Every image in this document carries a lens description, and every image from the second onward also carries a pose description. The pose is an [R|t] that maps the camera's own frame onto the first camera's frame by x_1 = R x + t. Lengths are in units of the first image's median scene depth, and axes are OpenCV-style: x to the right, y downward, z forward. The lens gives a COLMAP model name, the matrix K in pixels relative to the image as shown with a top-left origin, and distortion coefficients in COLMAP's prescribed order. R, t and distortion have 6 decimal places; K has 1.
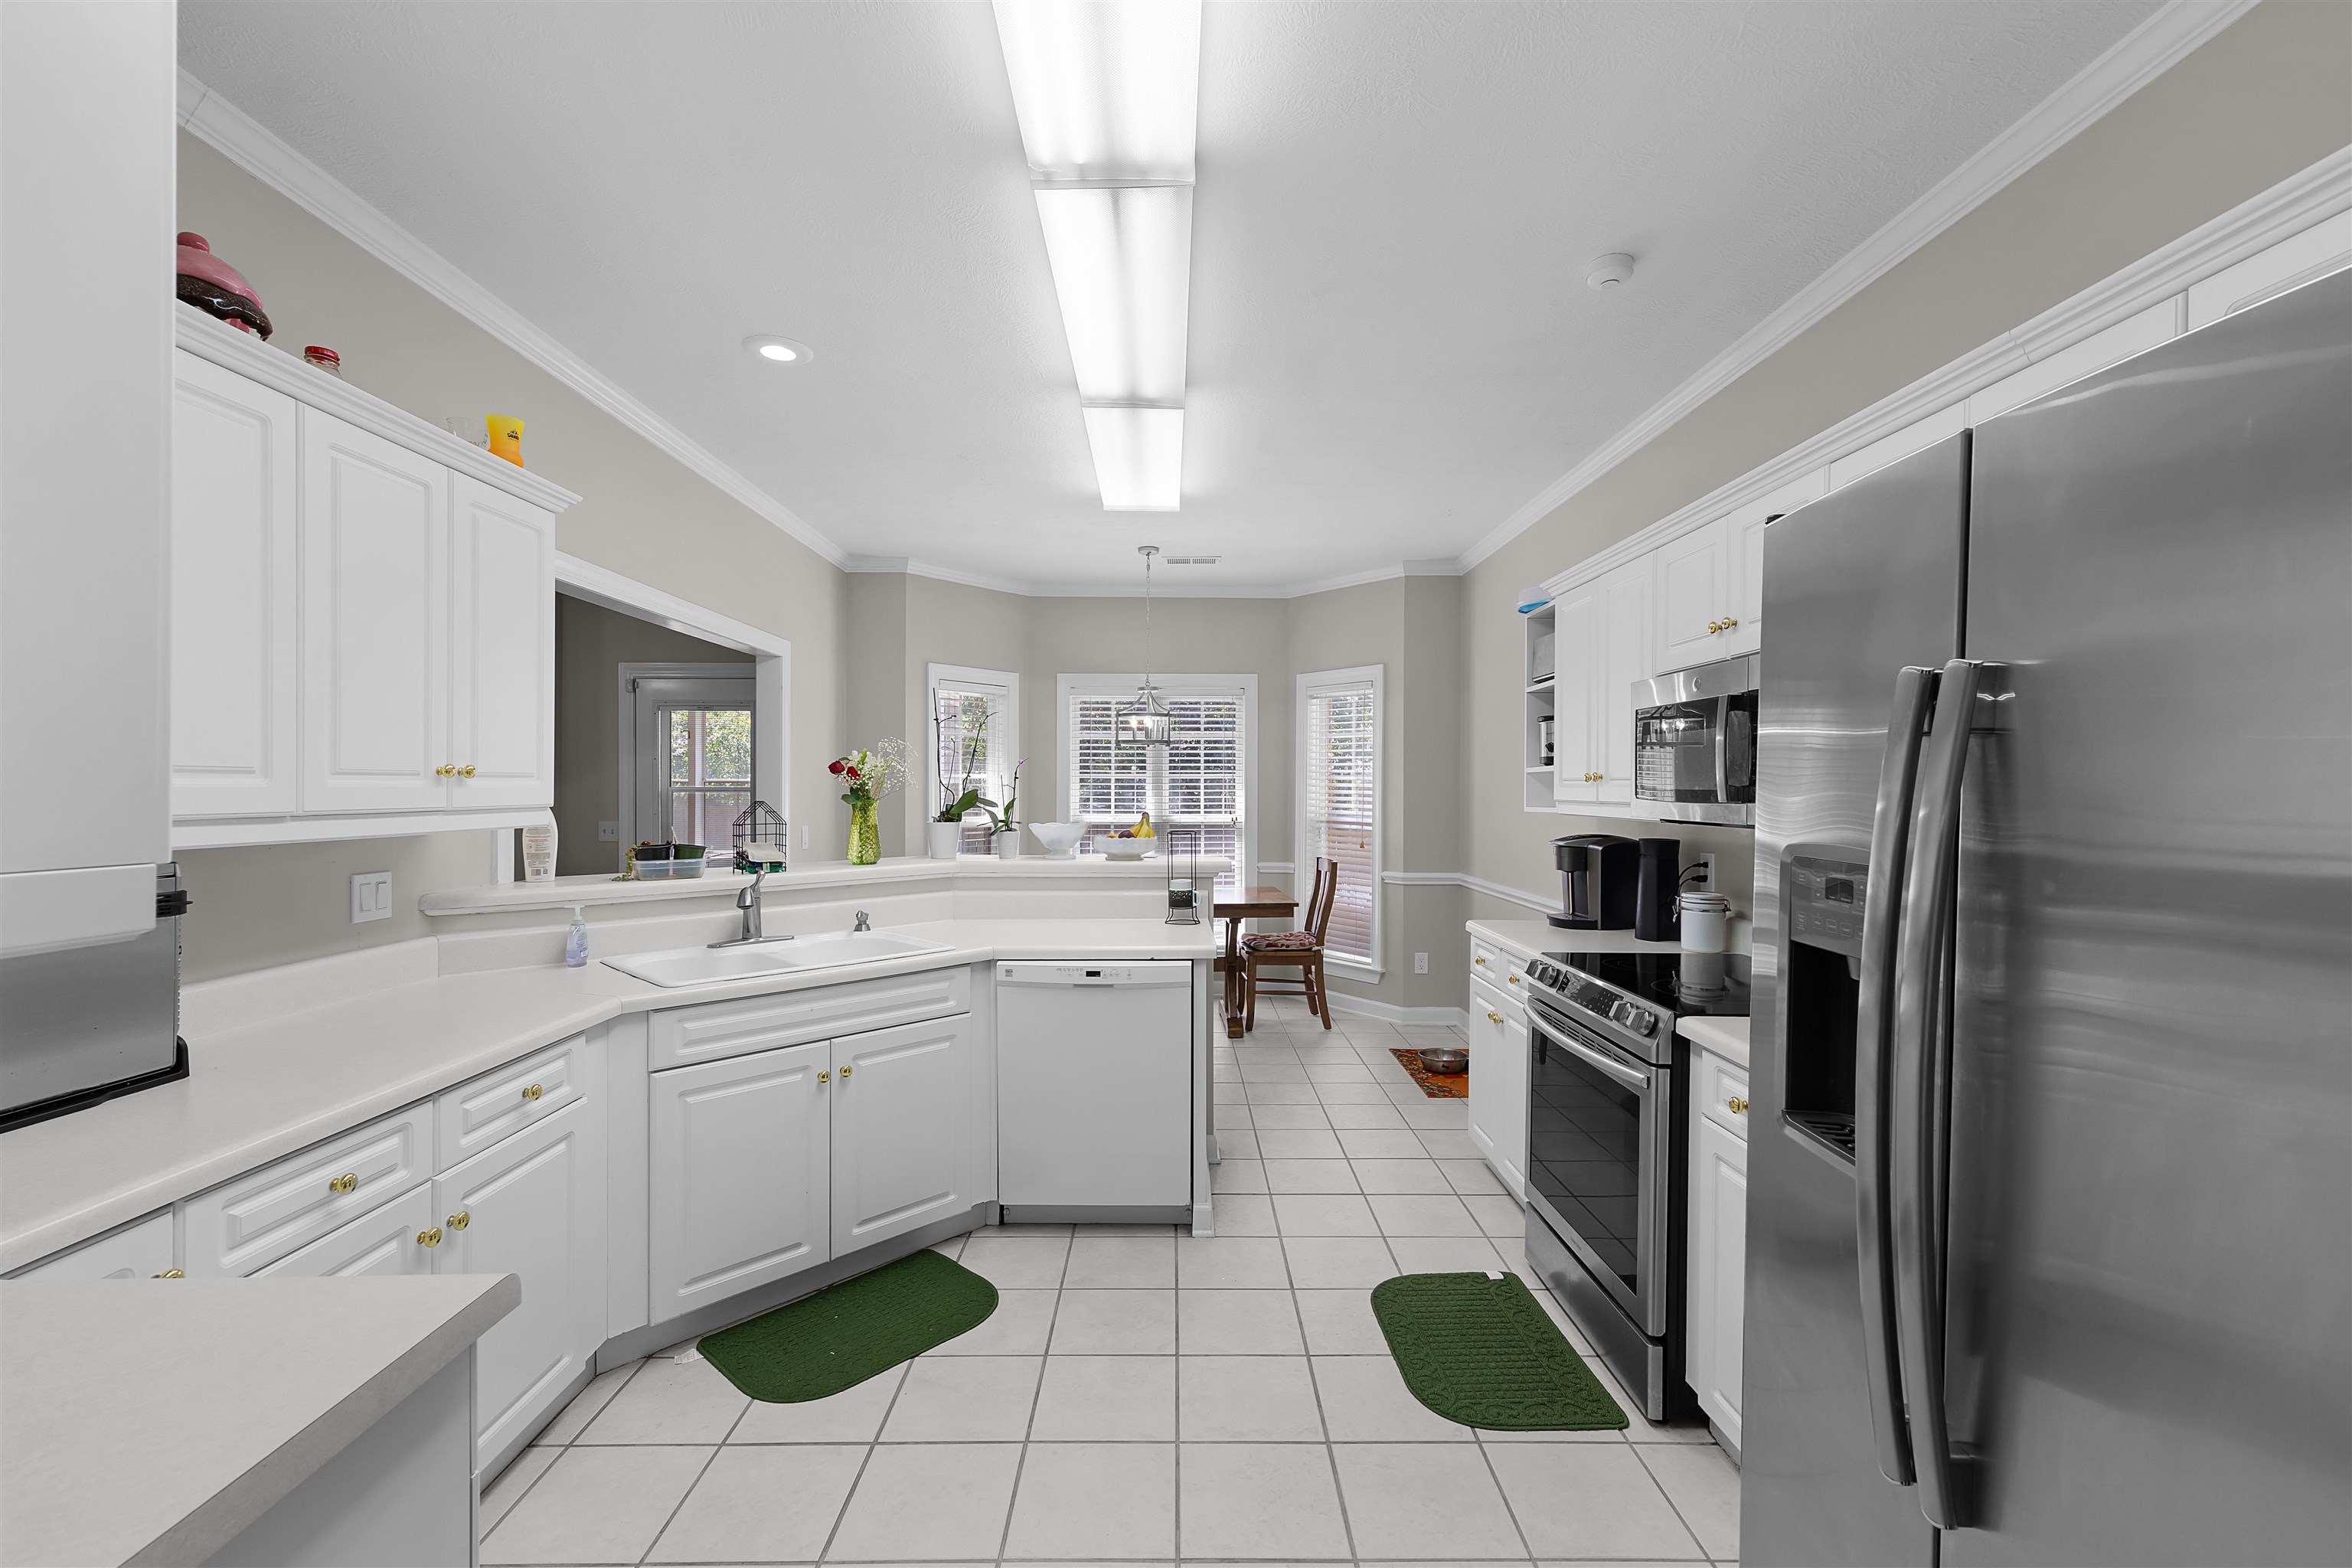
lens RADIAL K [[965.0, 0, 1179.8], [0, 965.0, 789.4], [0, 0, 1]] dist [0.002659, 0.000201]
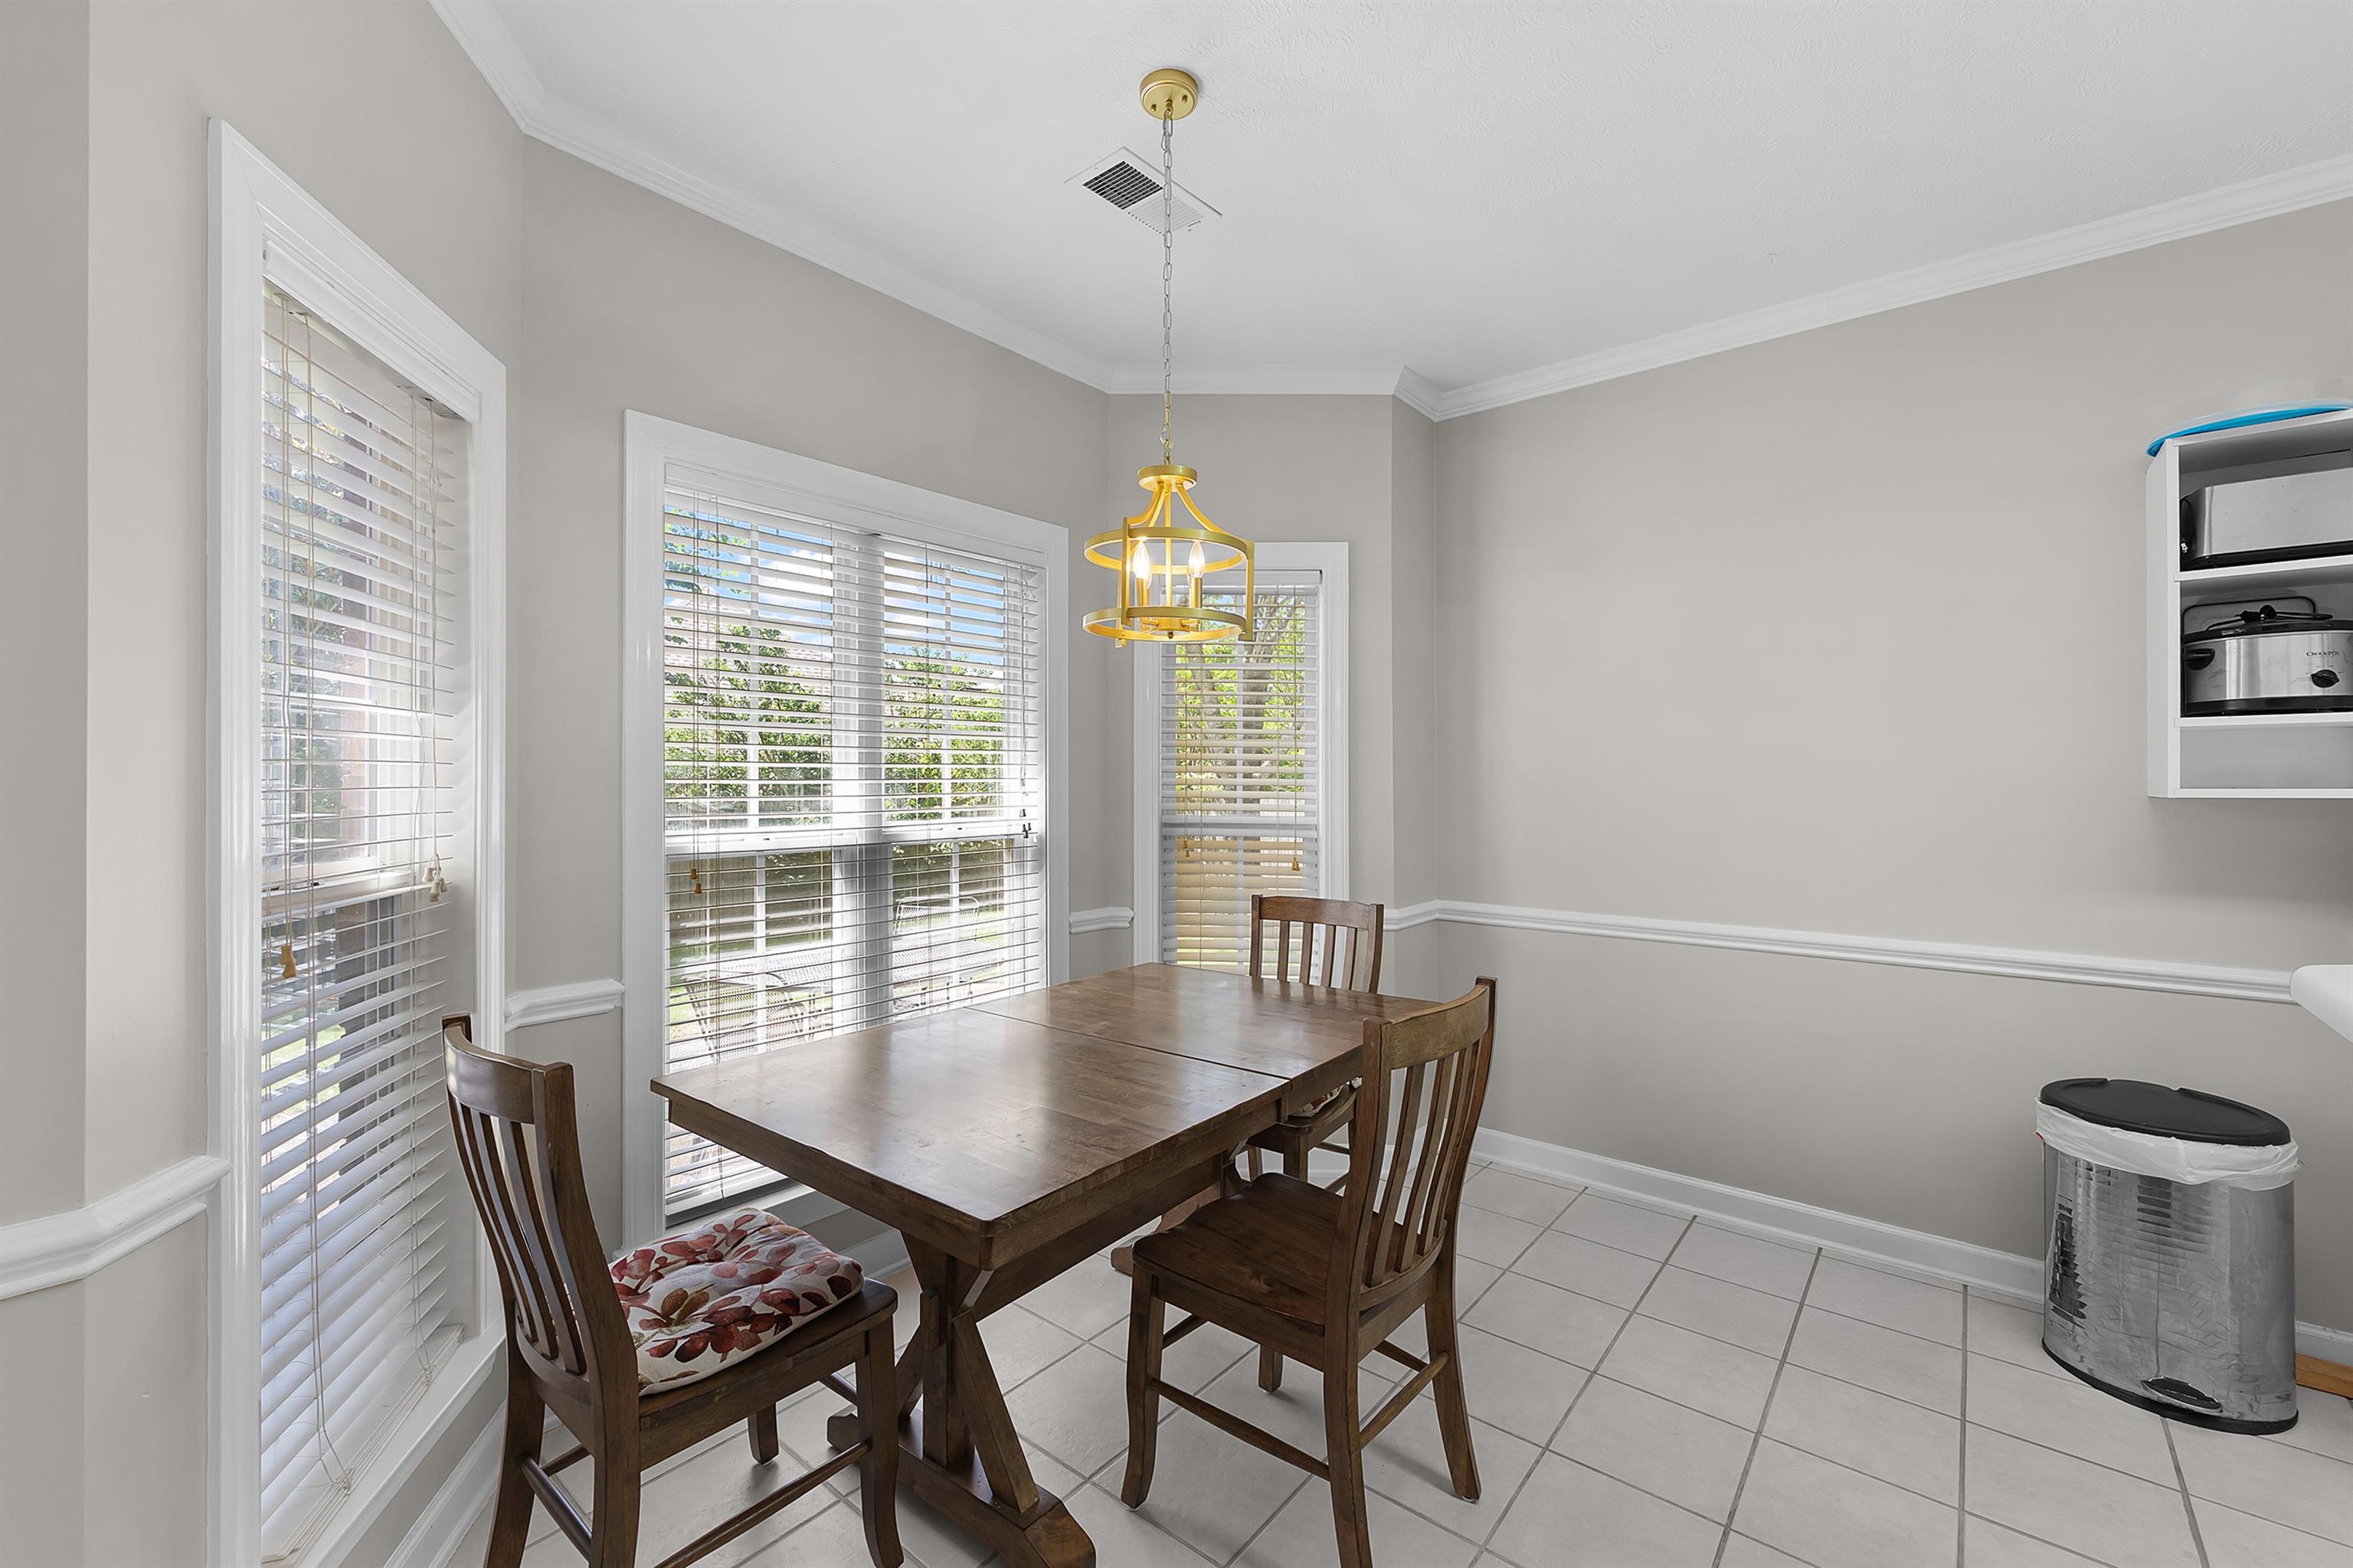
lens RADIAL K [[965.5, 0, 1182.7], [0, 965.5, 779.8], [0, 0, 1]] dist [0.002659, 0.000201]
pose [[0.635951, -0.004740, 0.771715, -0.445892], [0.001911, 0.999988, 0.004568, 0.009501], [-0.771727, -0.001430, 0.635953, 1.098771]]
